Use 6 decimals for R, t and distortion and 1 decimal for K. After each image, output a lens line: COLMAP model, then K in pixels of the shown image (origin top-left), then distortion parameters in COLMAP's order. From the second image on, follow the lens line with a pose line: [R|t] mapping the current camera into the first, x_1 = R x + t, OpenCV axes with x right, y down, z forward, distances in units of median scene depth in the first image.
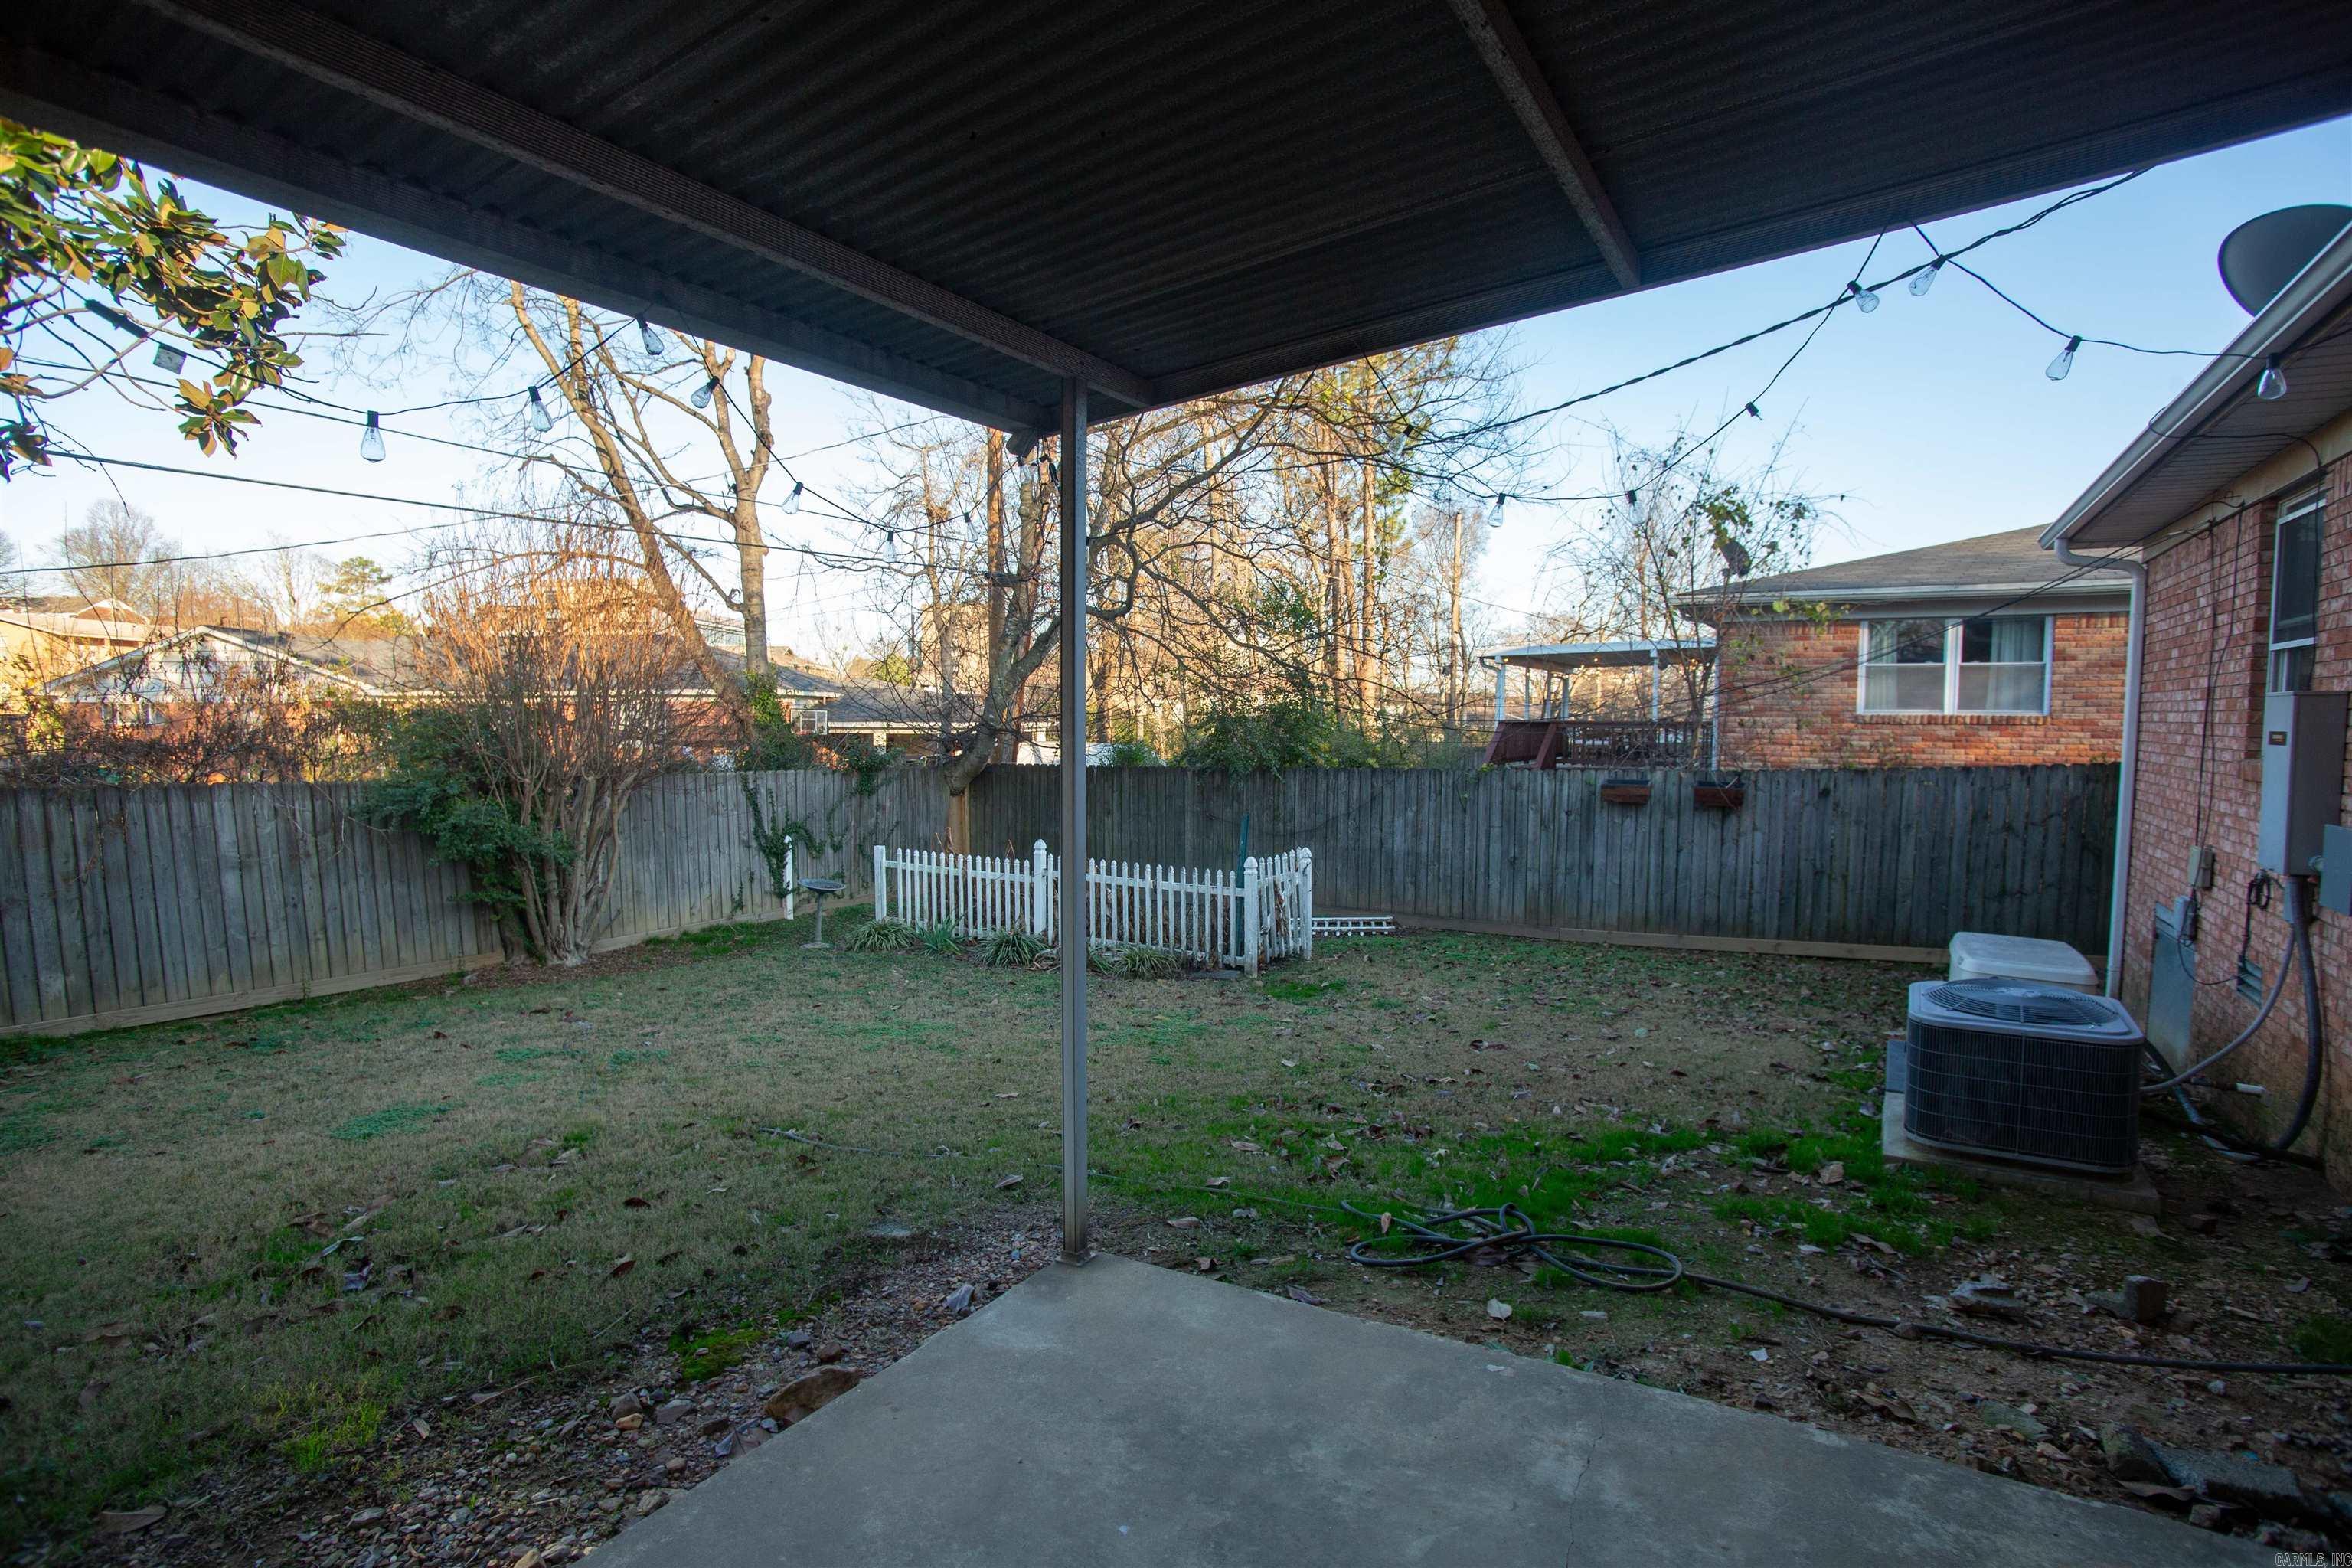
lens RADIAL K [[1143.8, 0, 1173.5], [0, 1143.8, 796.1], [0, 0, 1]] dist [-0.095106, 0.041805]
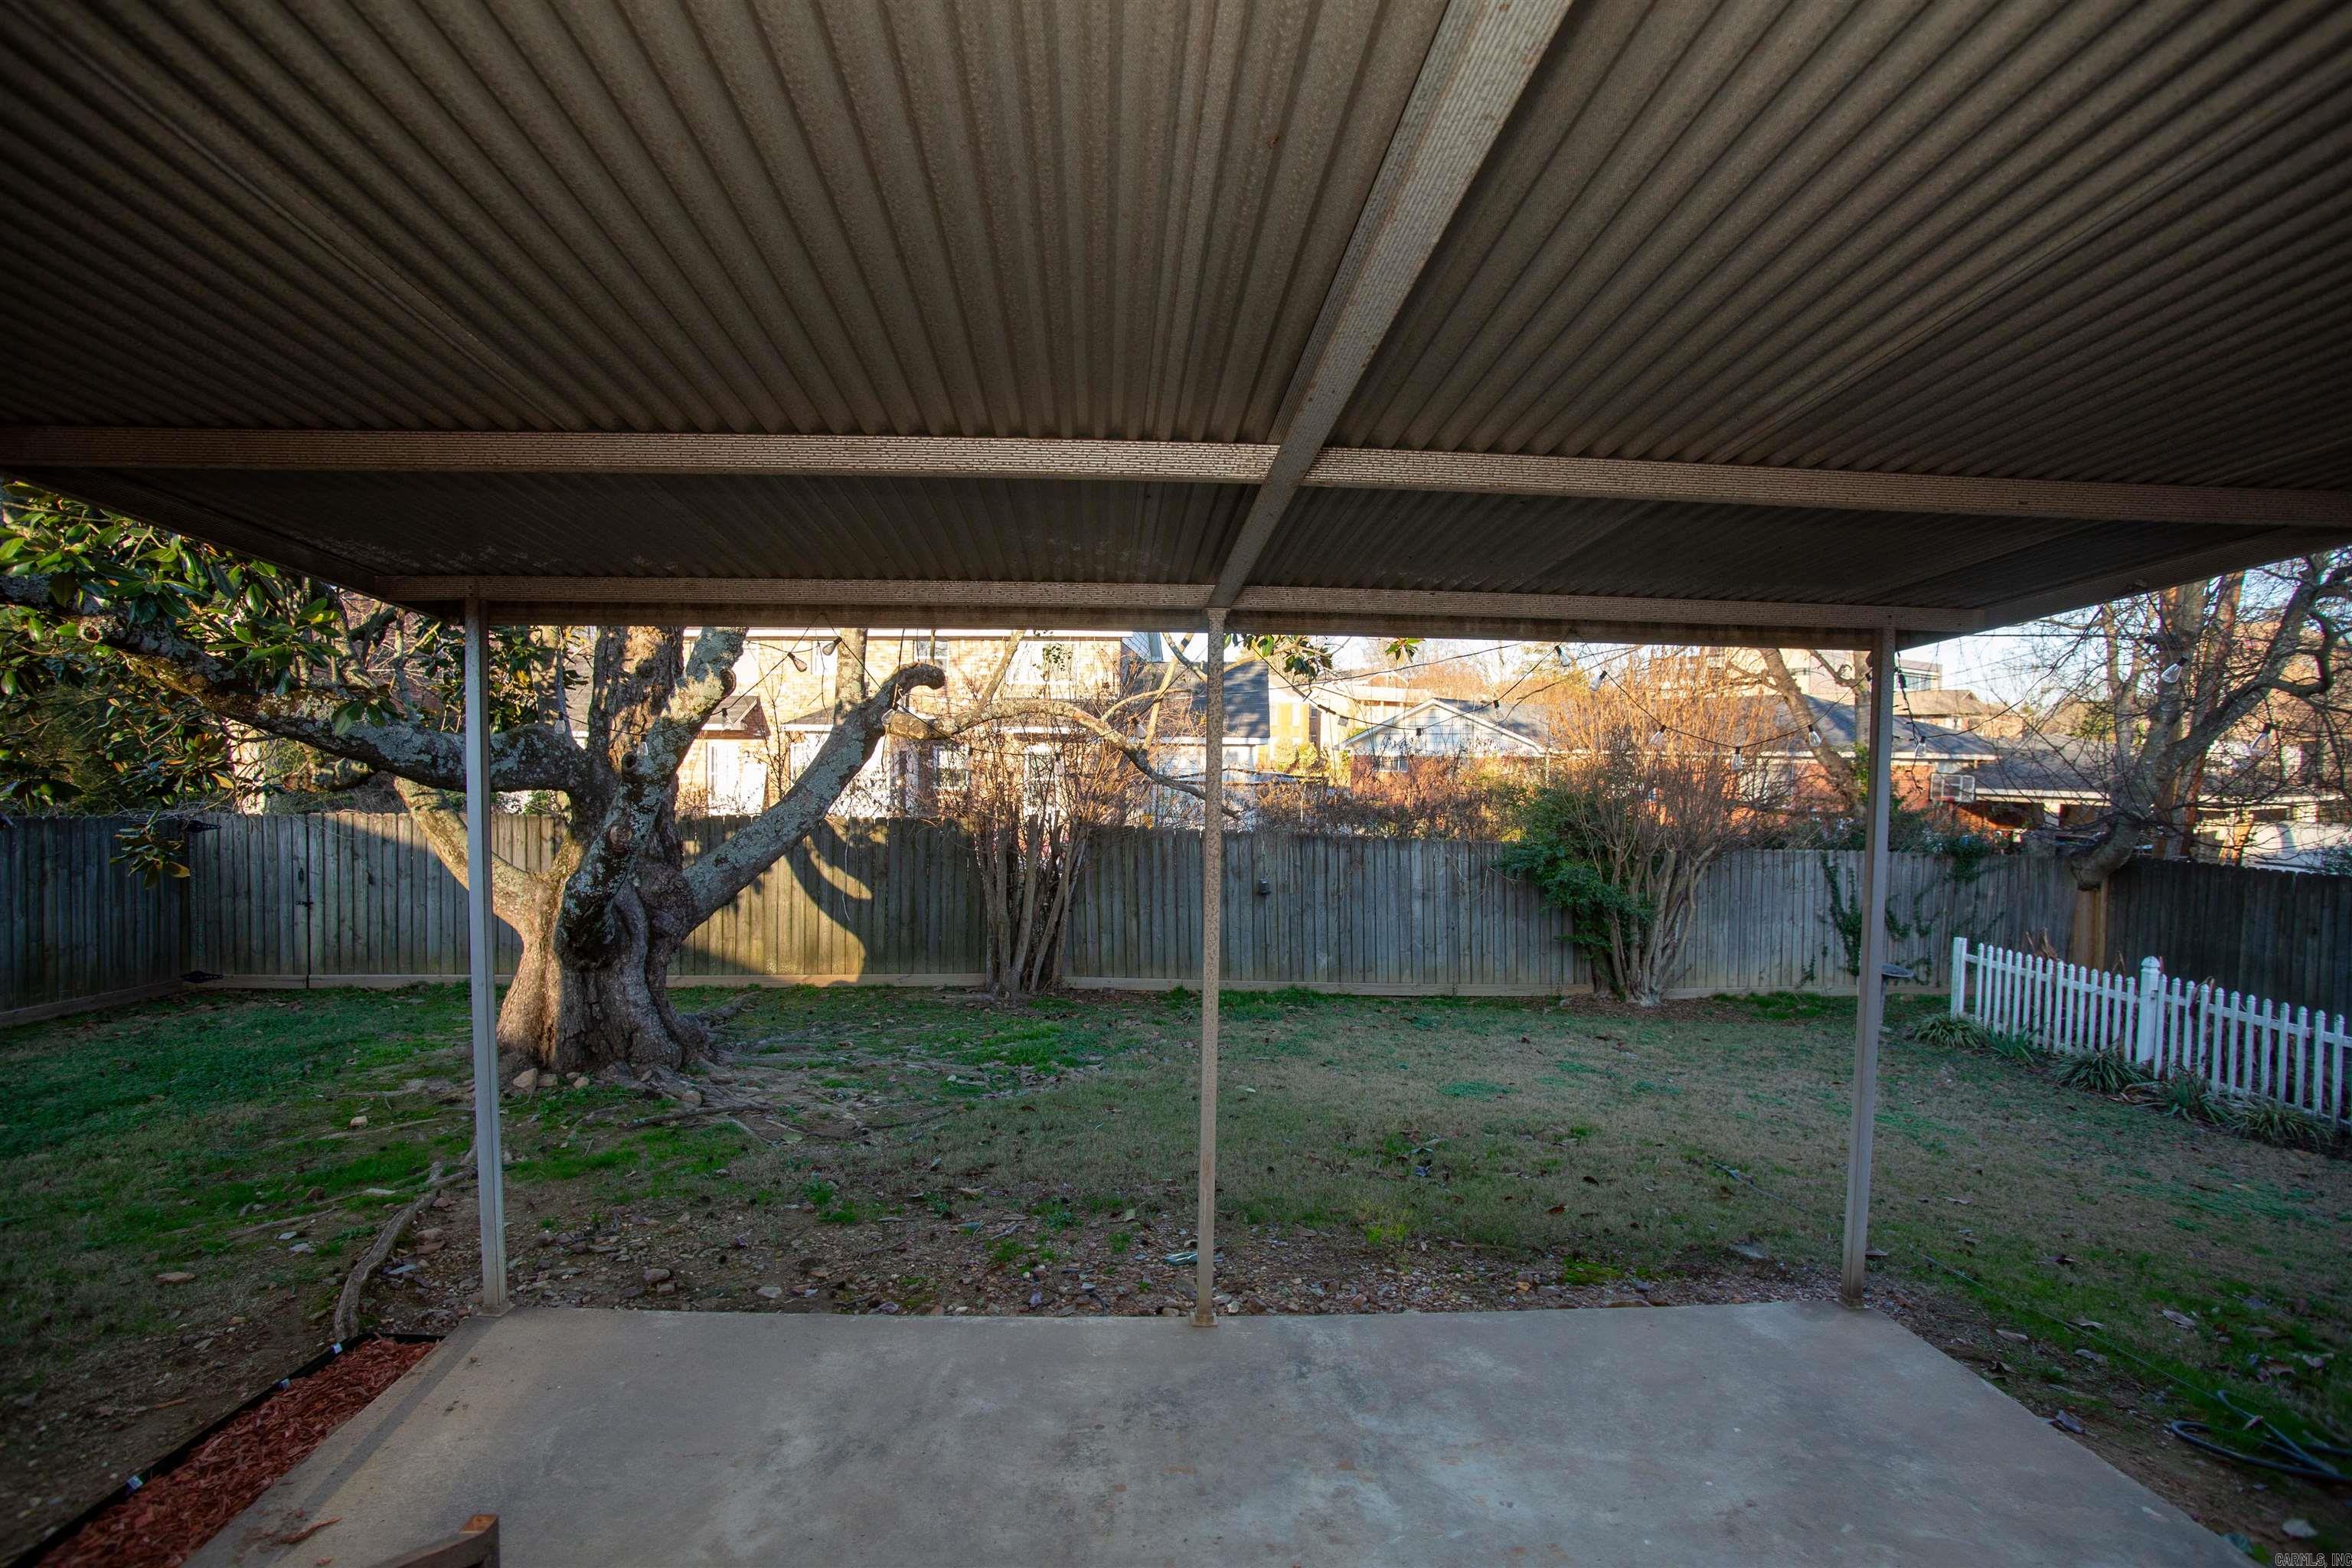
lens RADIAL K [[1143.8, 0, 1173.5], [0, 1143.8, 796.1], [0, 0, 1]] dist [-0.095106, 0.041805]
pose [[0.576256, 0.037725, -0.816398, 0.143612], [-0.070045, 0.997538, -0.003346, -0.032987], [0.814262, 0.059113, 0.577480, -0.117203]]
